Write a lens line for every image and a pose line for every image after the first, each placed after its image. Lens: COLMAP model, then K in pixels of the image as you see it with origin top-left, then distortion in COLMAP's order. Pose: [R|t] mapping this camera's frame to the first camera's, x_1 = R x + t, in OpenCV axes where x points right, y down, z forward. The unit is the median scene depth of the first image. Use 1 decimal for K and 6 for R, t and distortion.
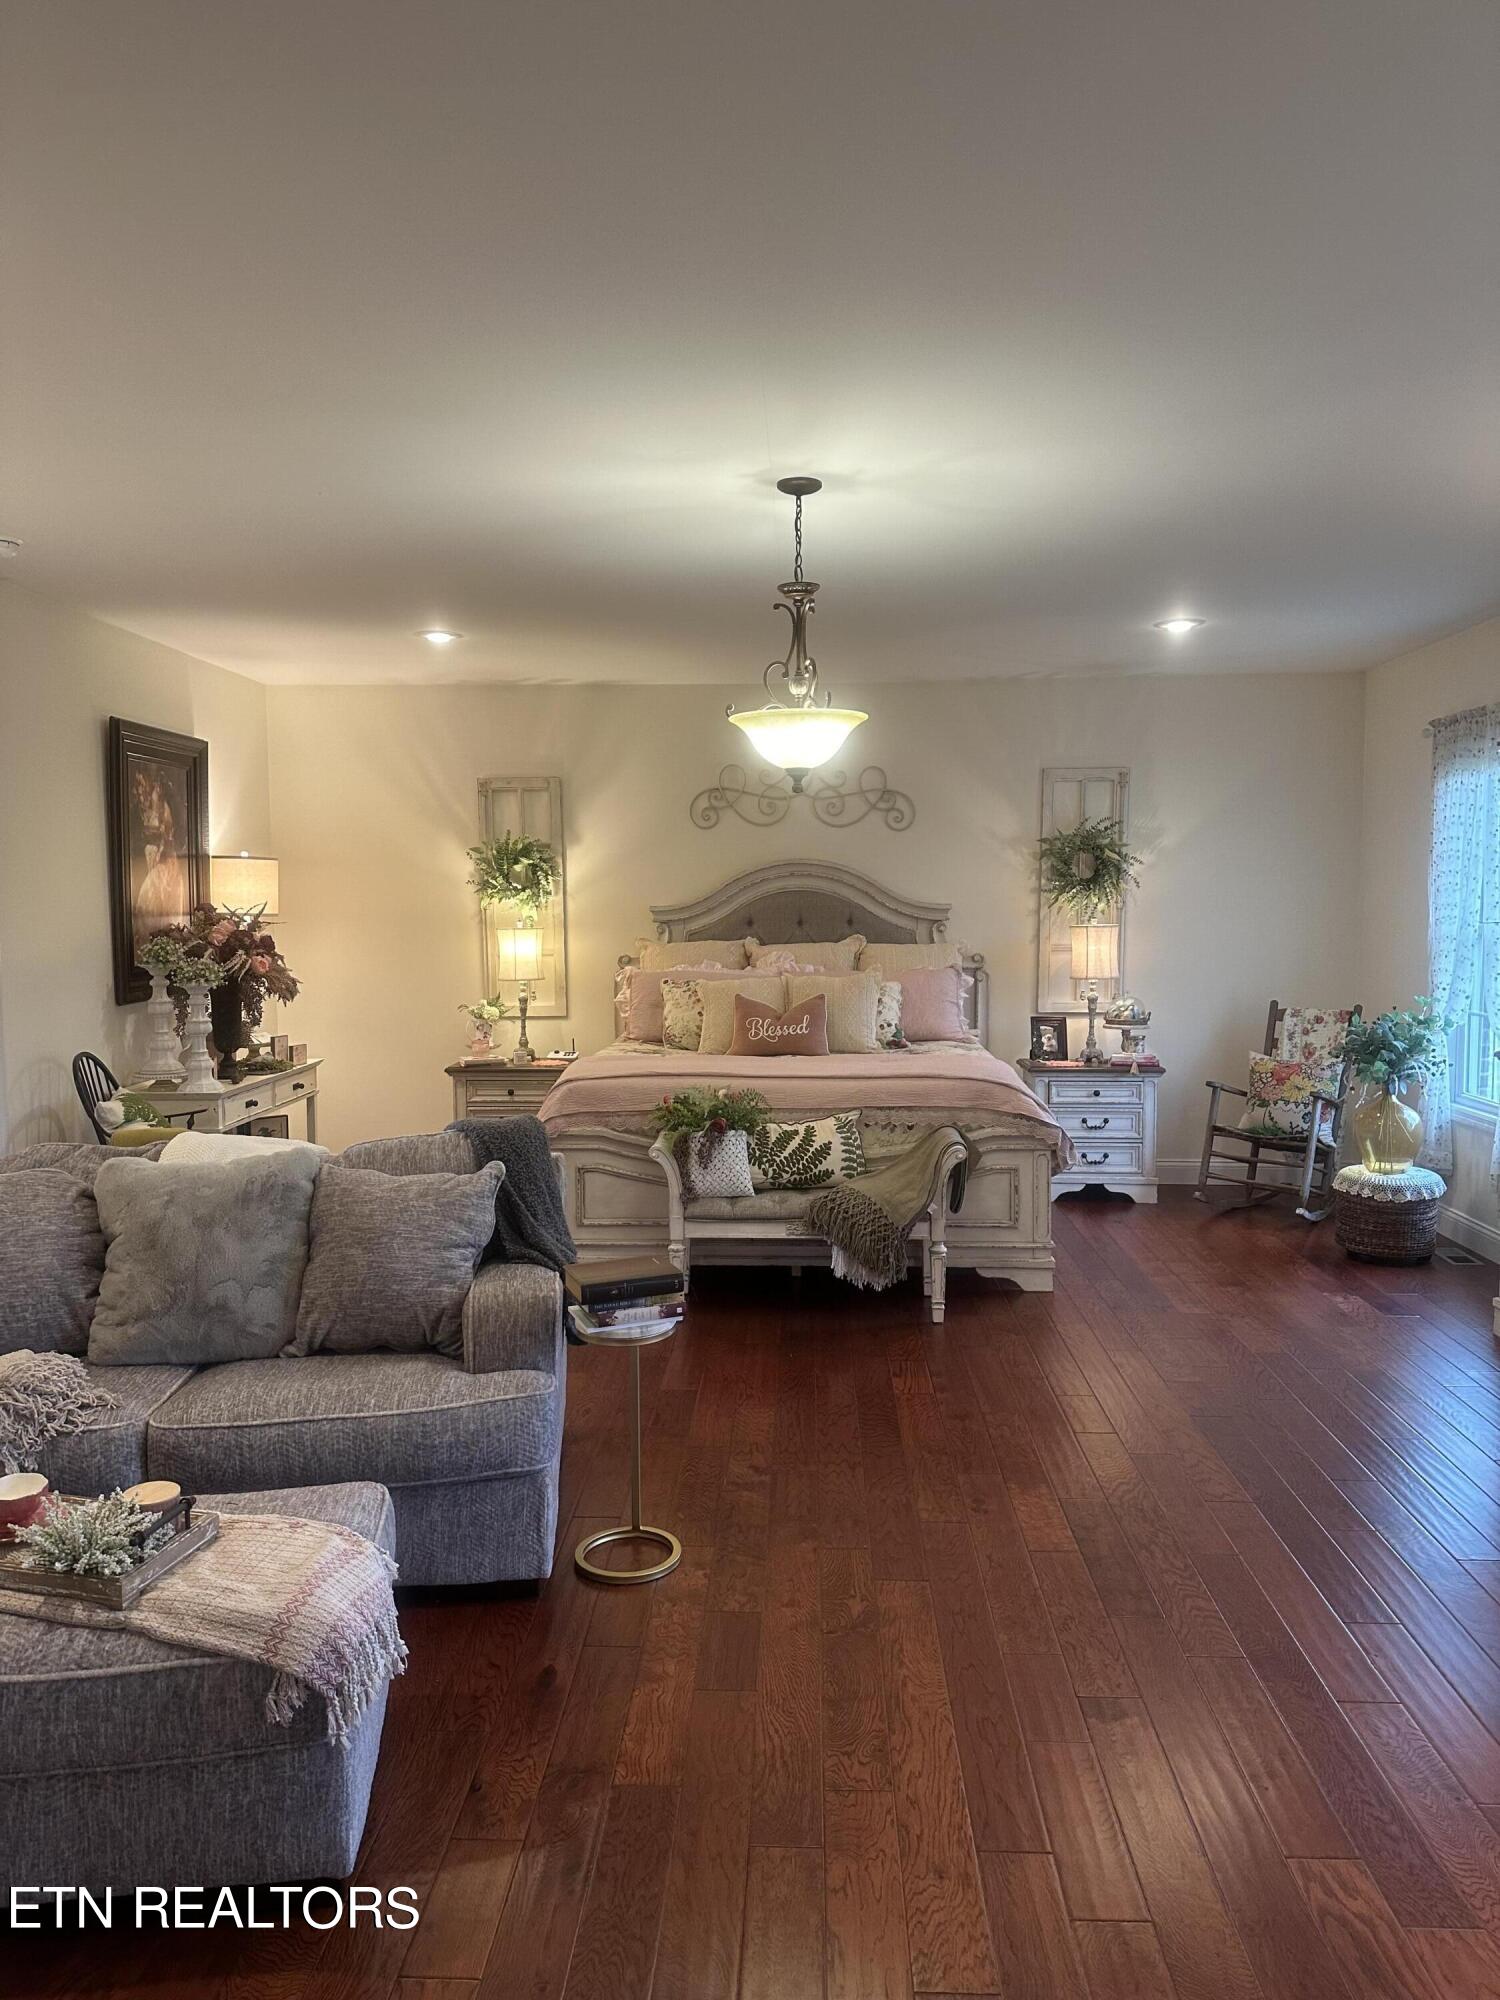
lens RADIAL K [[1378.8, 0, 743.1], [0, 1378.8, 1005.1], [0, 0, 1]] dist [0.083695, -0.101877]
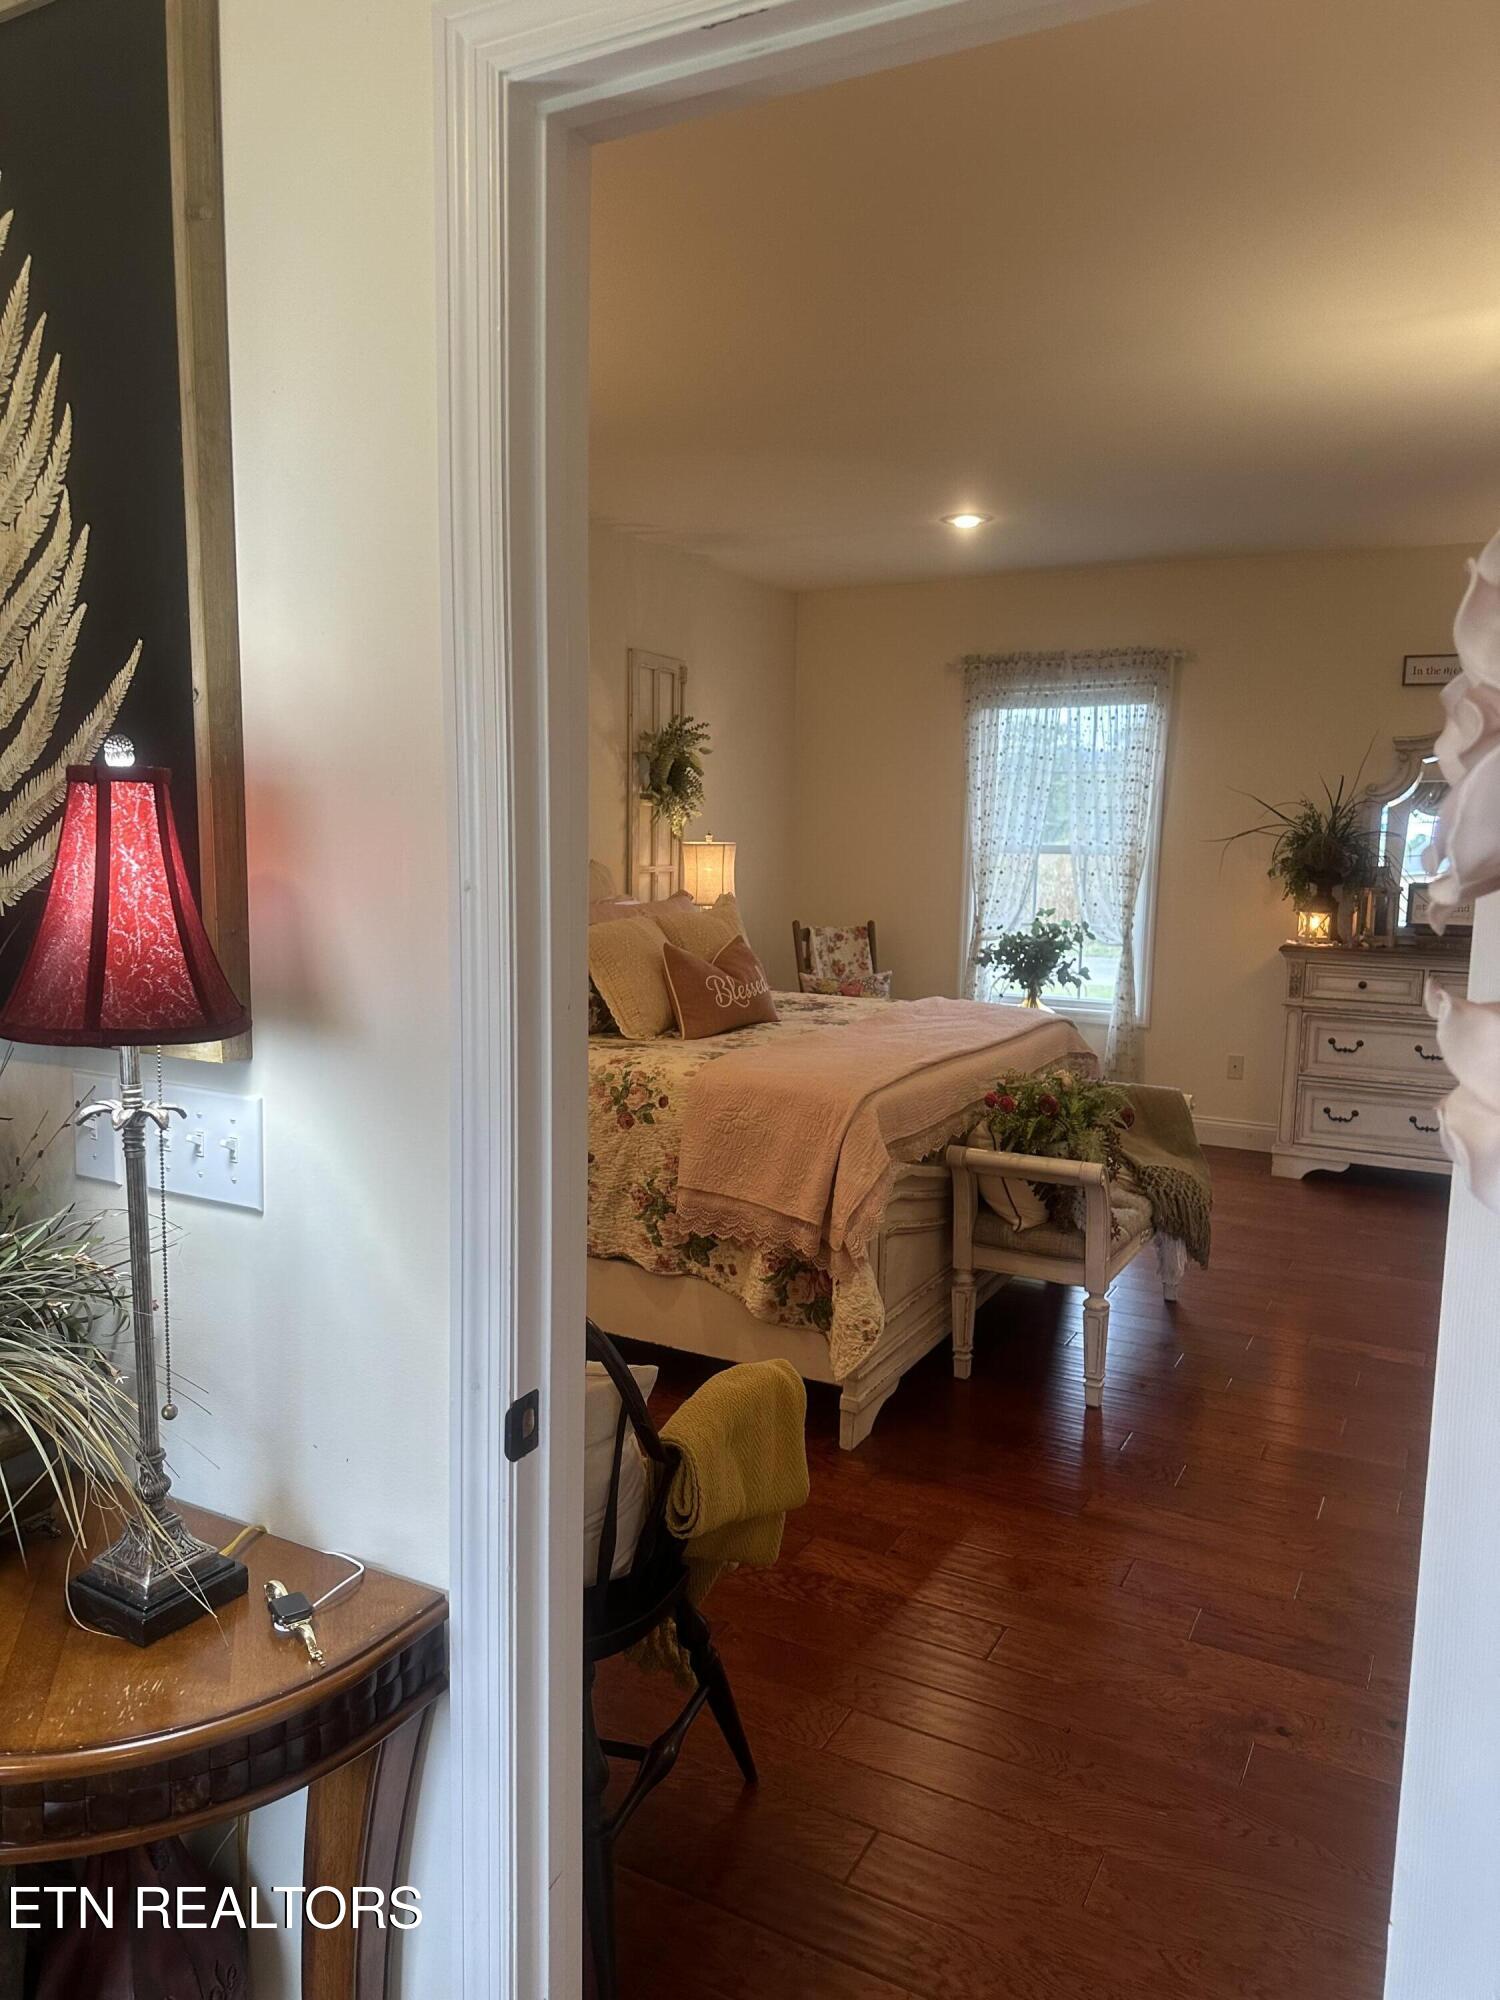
lens RADIAL K [[1378.8, 0, 743.1], [0, 1378.8, 1005.1], [0, 0, 1]] dist [0.083695, -0.101877]
pose [[0.432032, -0.099863, 0.896313, -0.528783], [0.053360, 0.994940, 0.085131, -0.029628], [-0.900279, 0.011048, 0.435174, 0.617490]]
